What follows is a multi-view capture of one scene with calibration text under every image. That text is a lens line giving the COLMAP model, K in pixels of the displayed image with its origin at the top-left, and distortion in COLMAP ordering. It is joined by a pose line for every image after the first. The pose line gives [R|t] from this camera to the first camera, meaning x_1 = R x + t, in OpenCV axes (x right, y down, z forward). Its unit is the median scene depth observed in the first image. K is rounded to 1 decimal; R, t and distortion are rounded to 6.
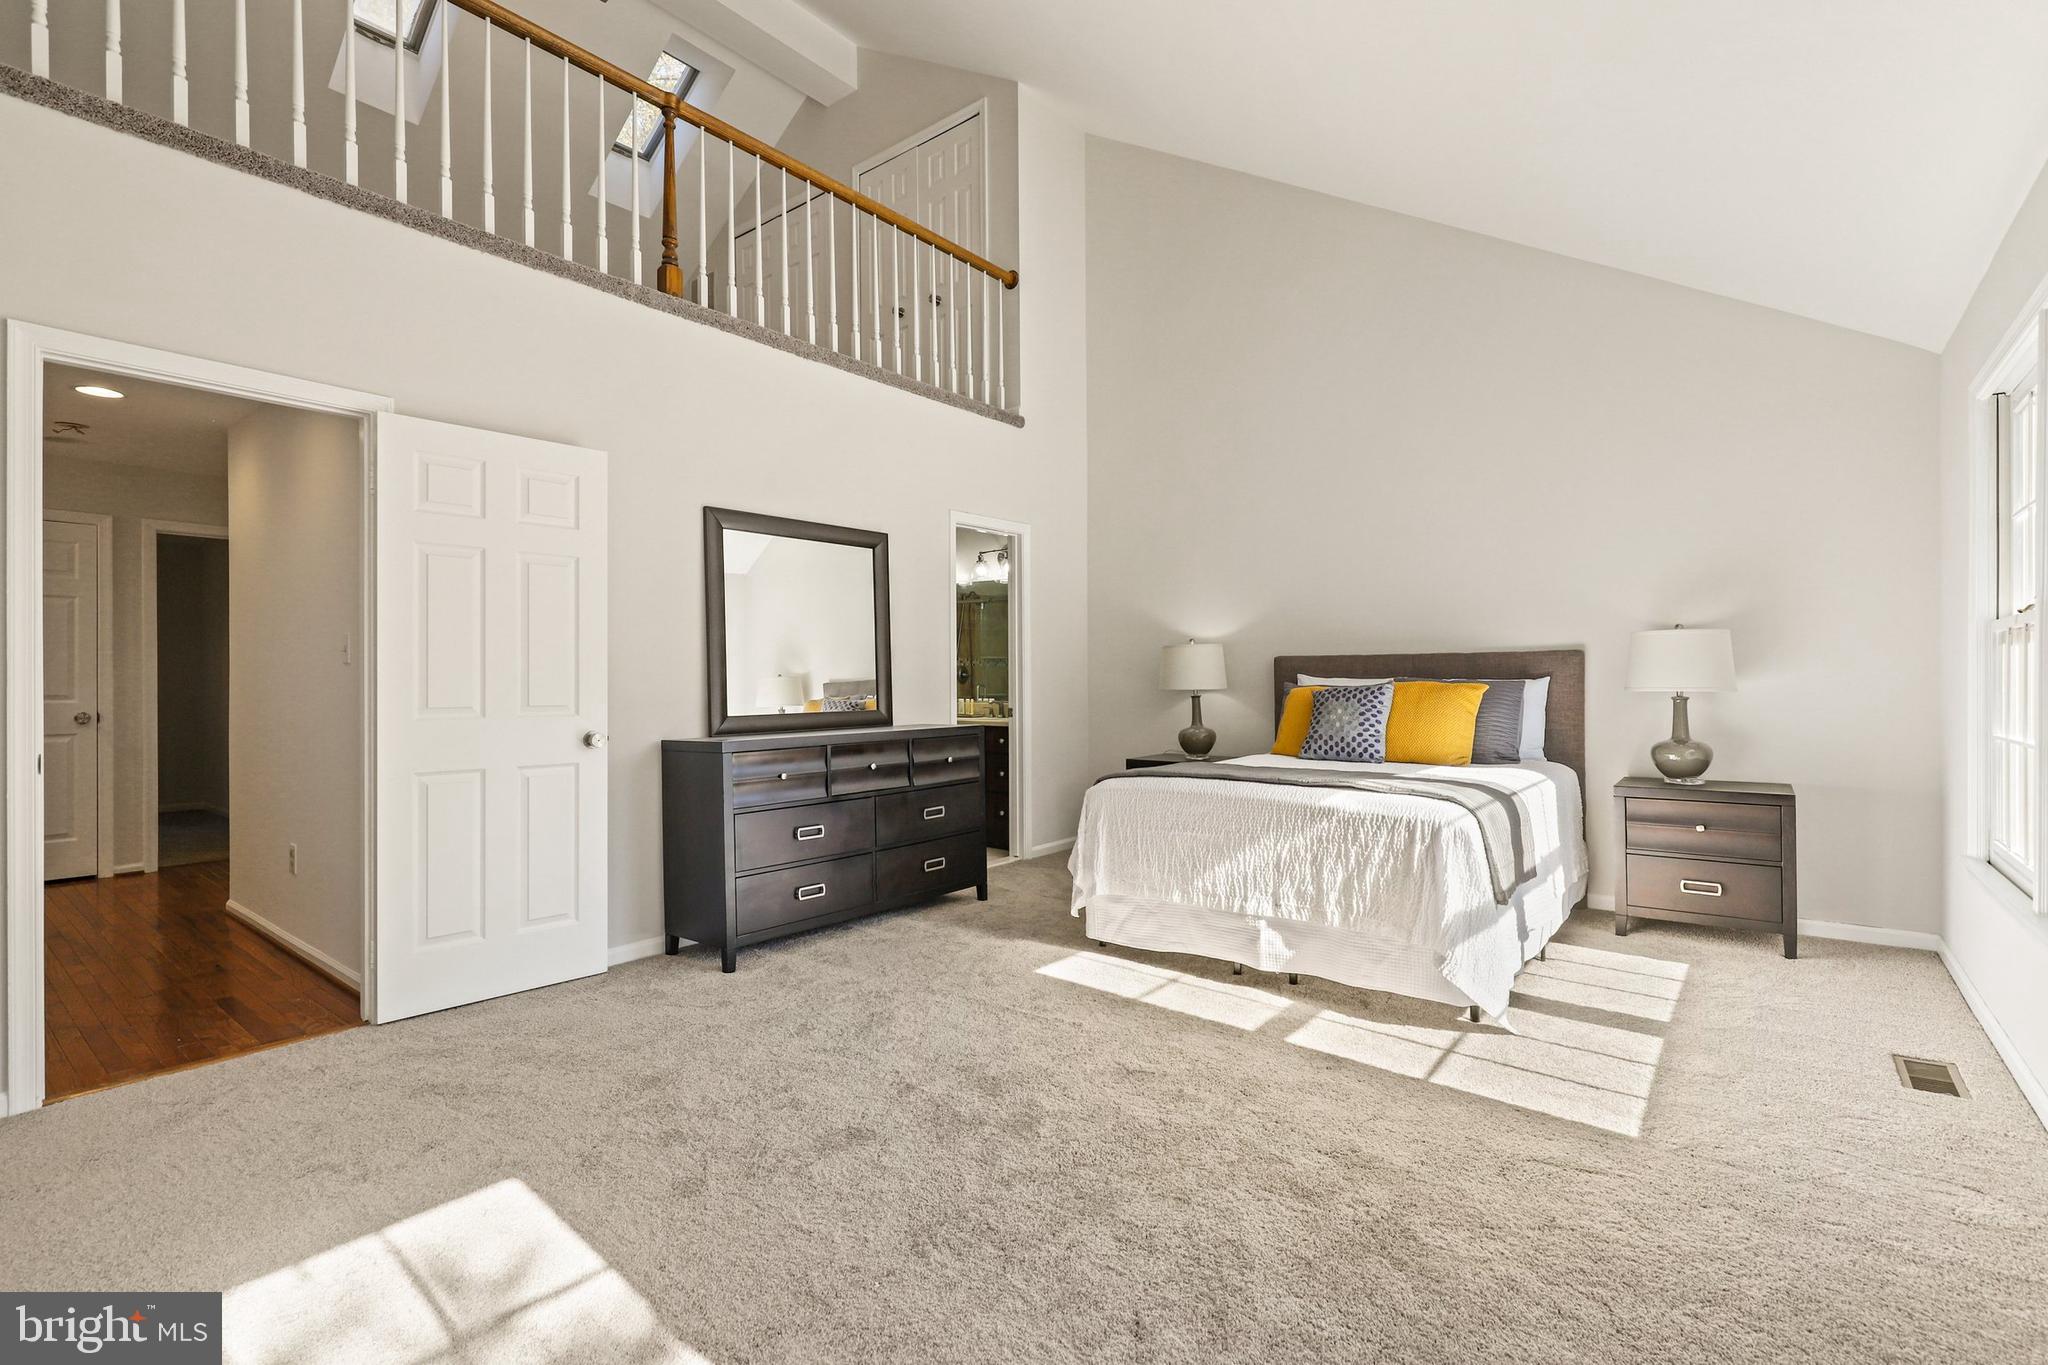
lens RADIAL K [[926.7, 0, 1010.1], [0, 926.7, 682.8], [0, 0, 1]] dist [0.003447, -0.000918]
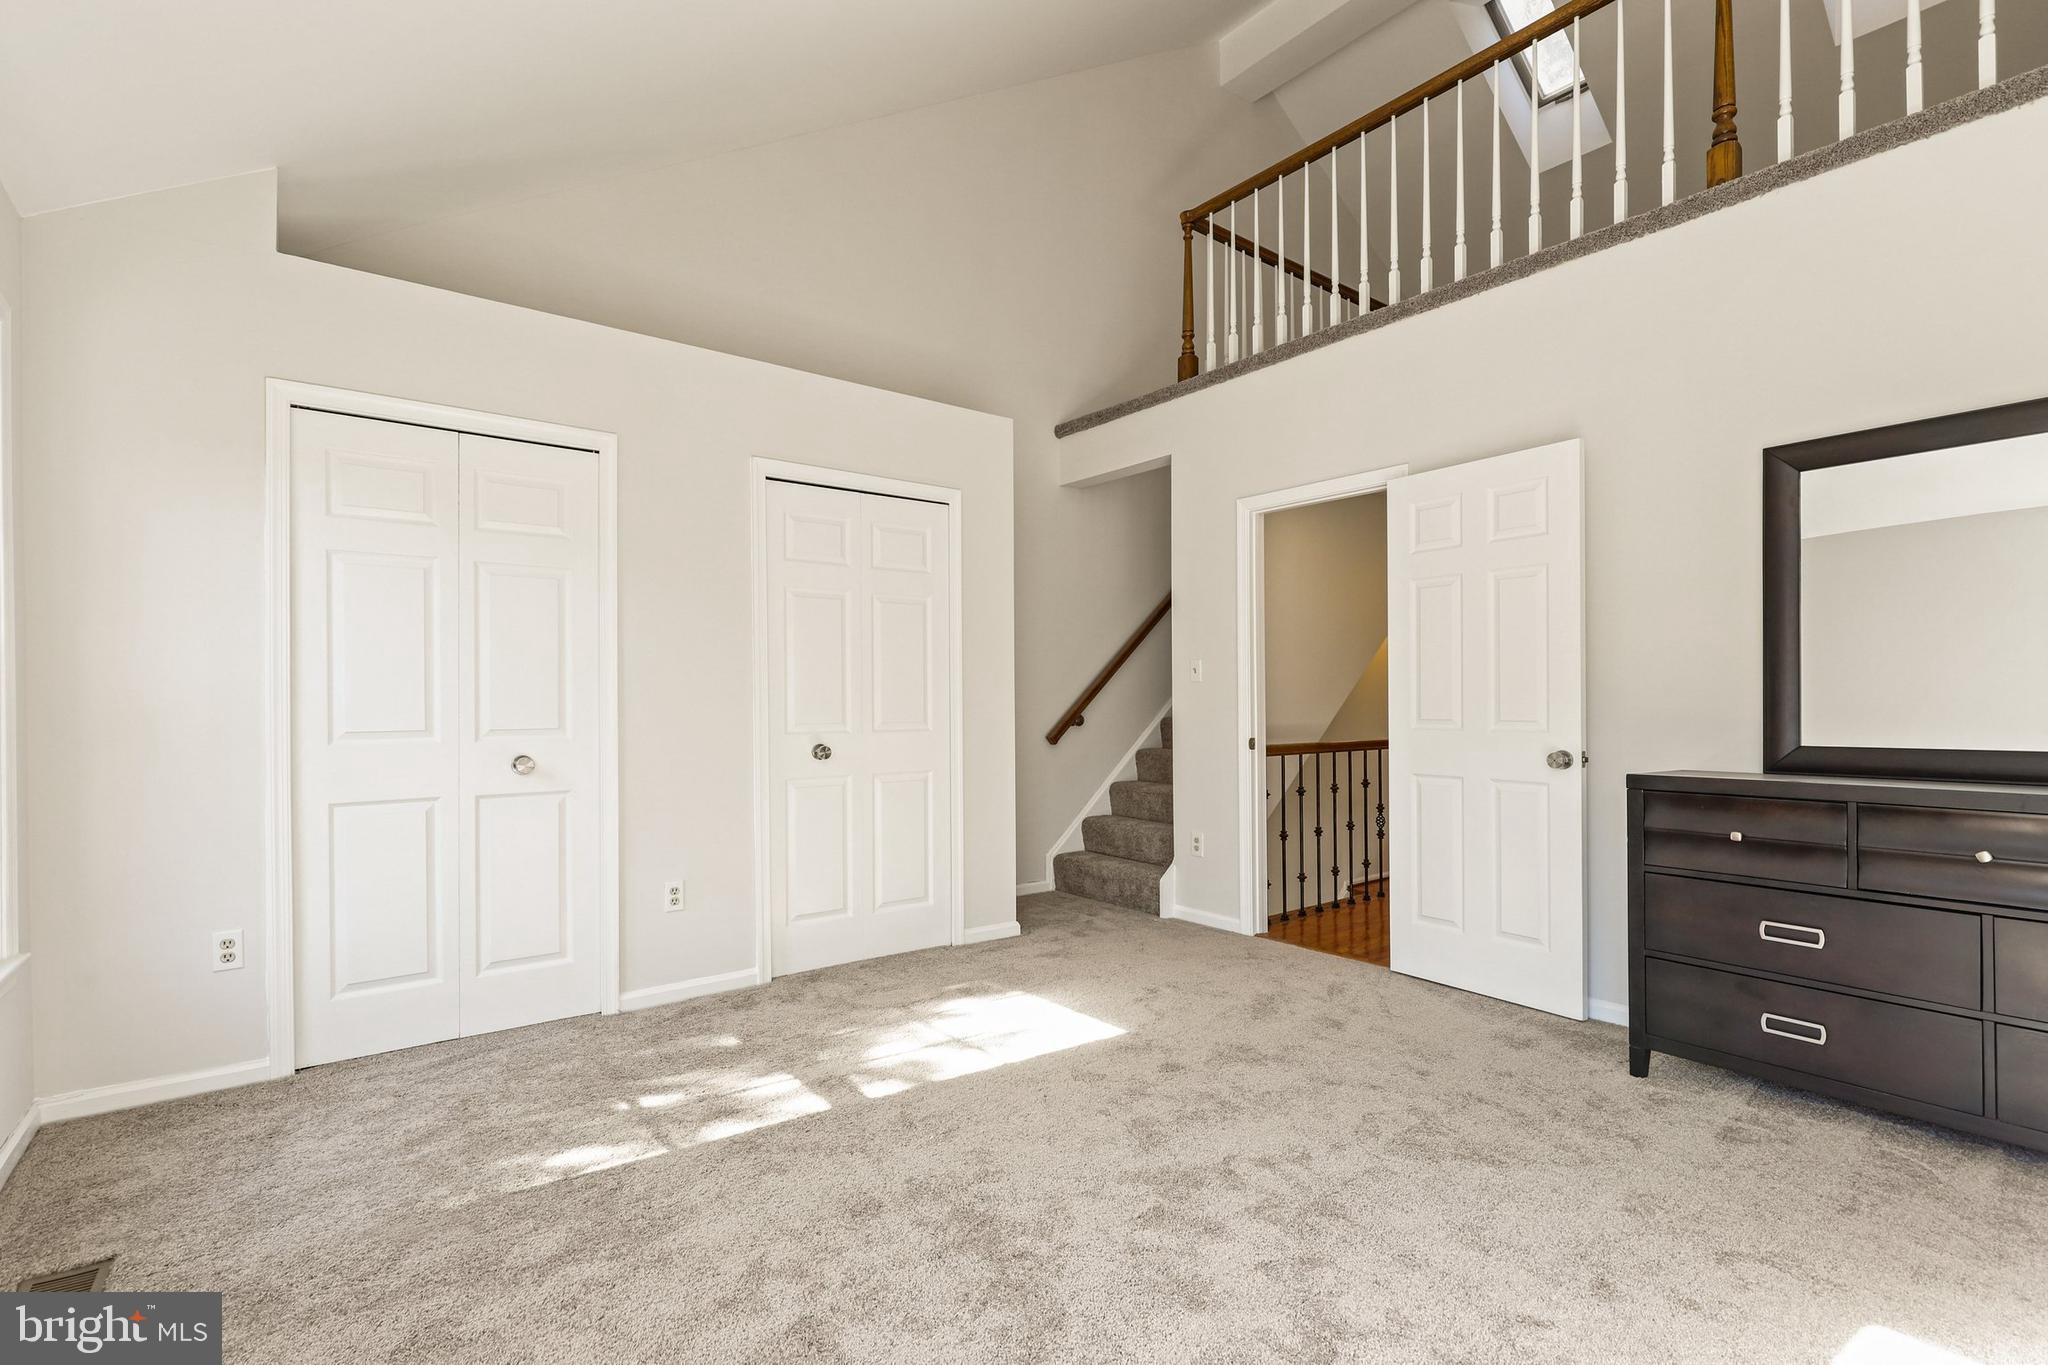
lens RADIAL K [[926.7, 0, 1027.0], [0, 926.7, 698.3], [0, 0, 1]] dist [0.003447, -0.000918]
pose [[-0.207587, 0.005212, -0.978203, 0.539507], [0.006565, 0.999971, 0.003935, -0.006132], [0.978194, -0.005605, -0.207616, 0.655428]]
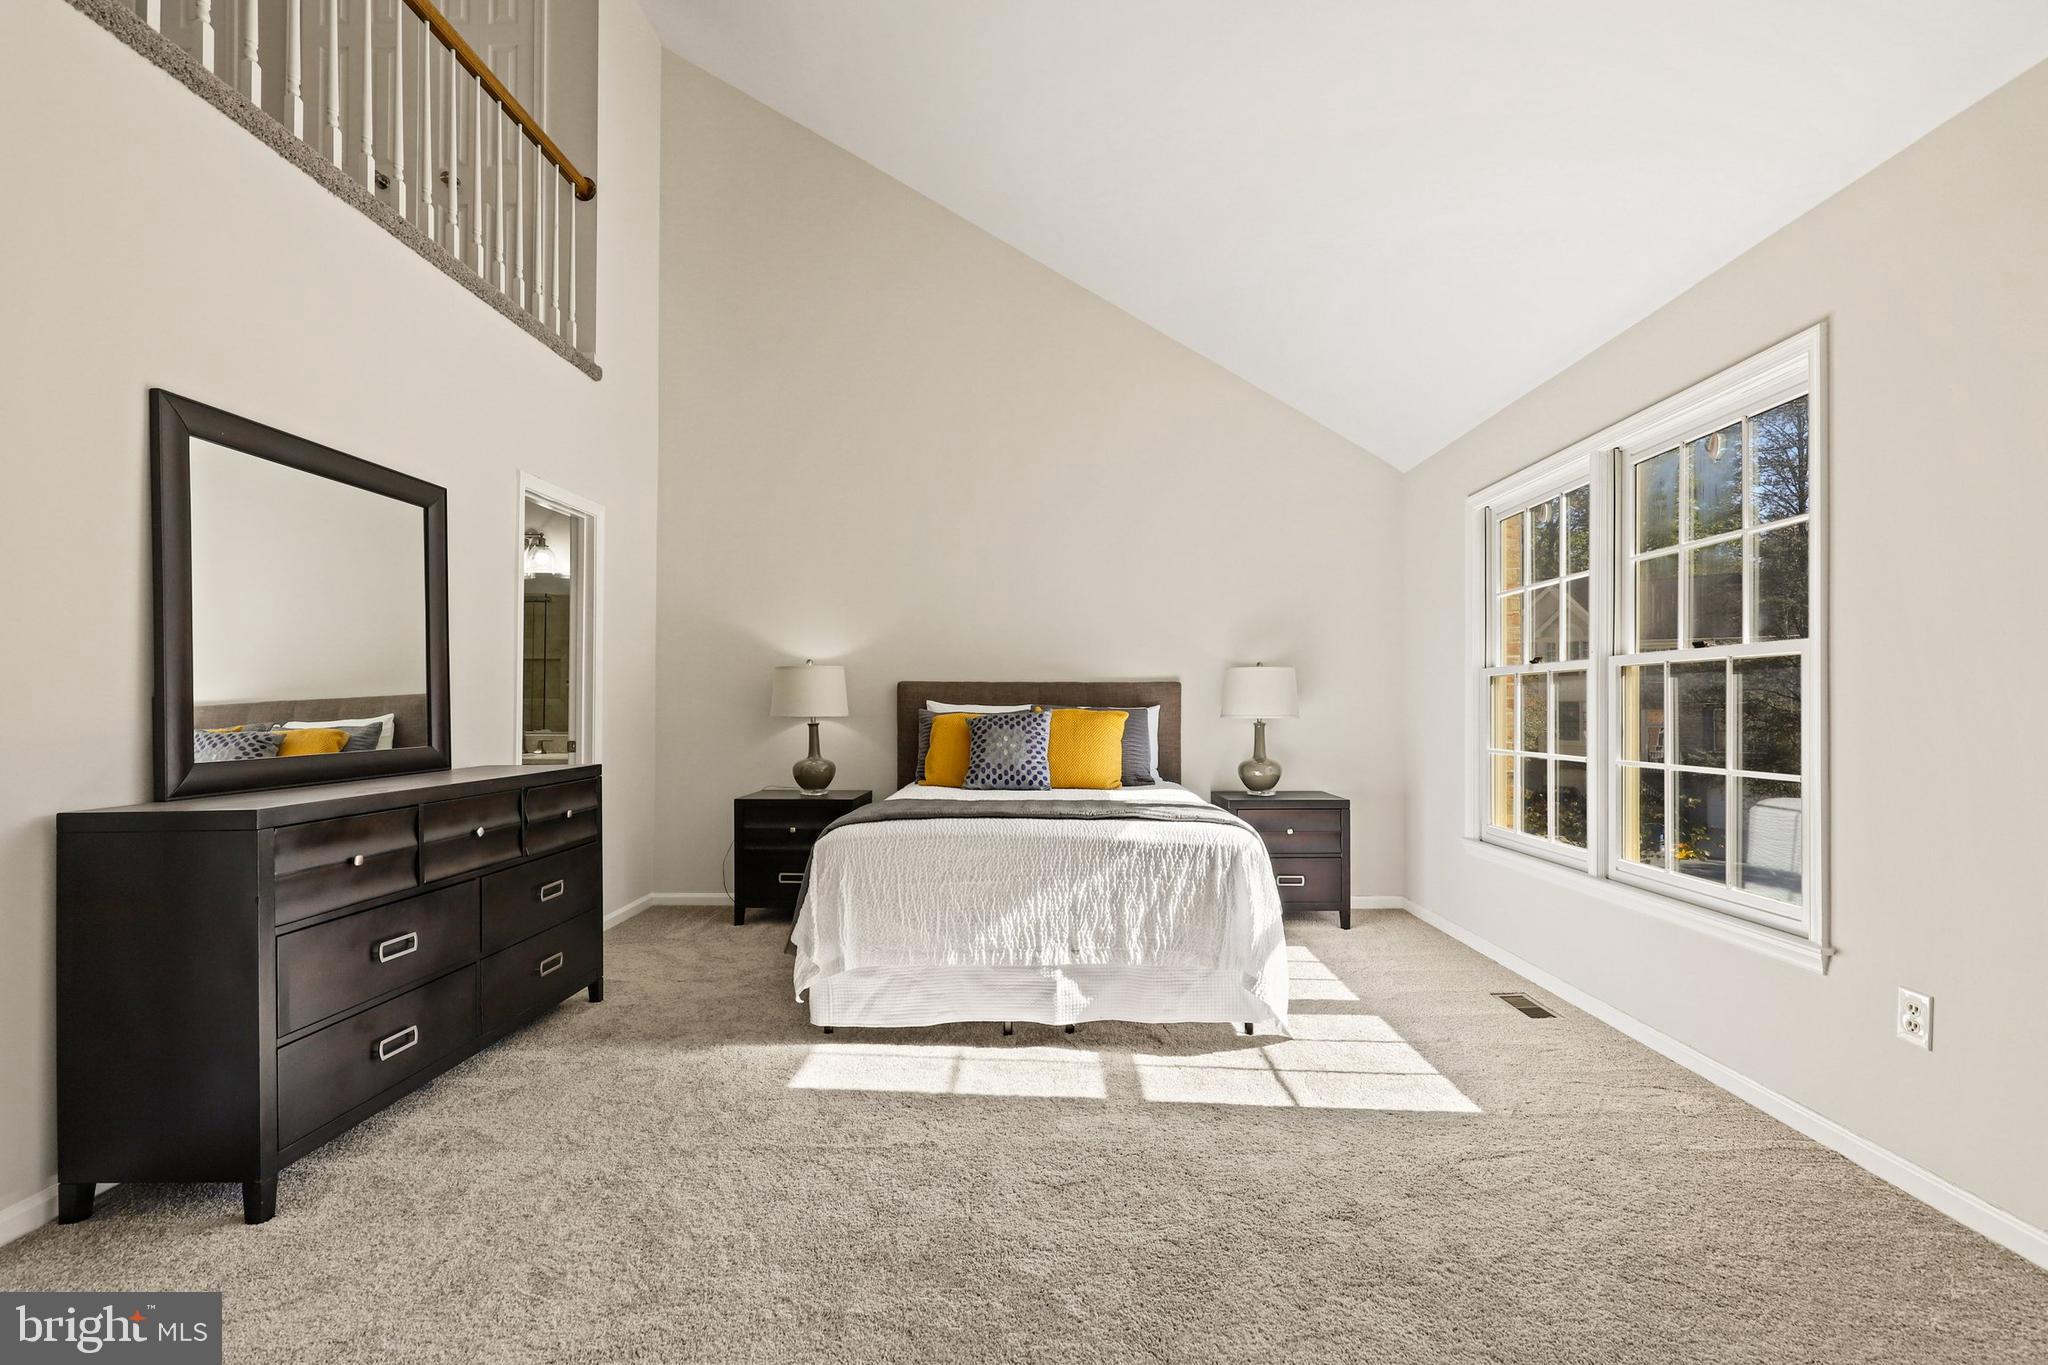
lens RADIAL K [[926.7, 0, 1024.7], [0, 926.7, 695.4], [0, 0, 1]] dist [0.003447, -0.000918]
pose [[0.791686, 0.013865, 0.610770, -0.279215], [-0.004209, 0.999843, -0.017241, 0.001766], [-0.610913, 0.011079, 0.791620, 0.262348]]
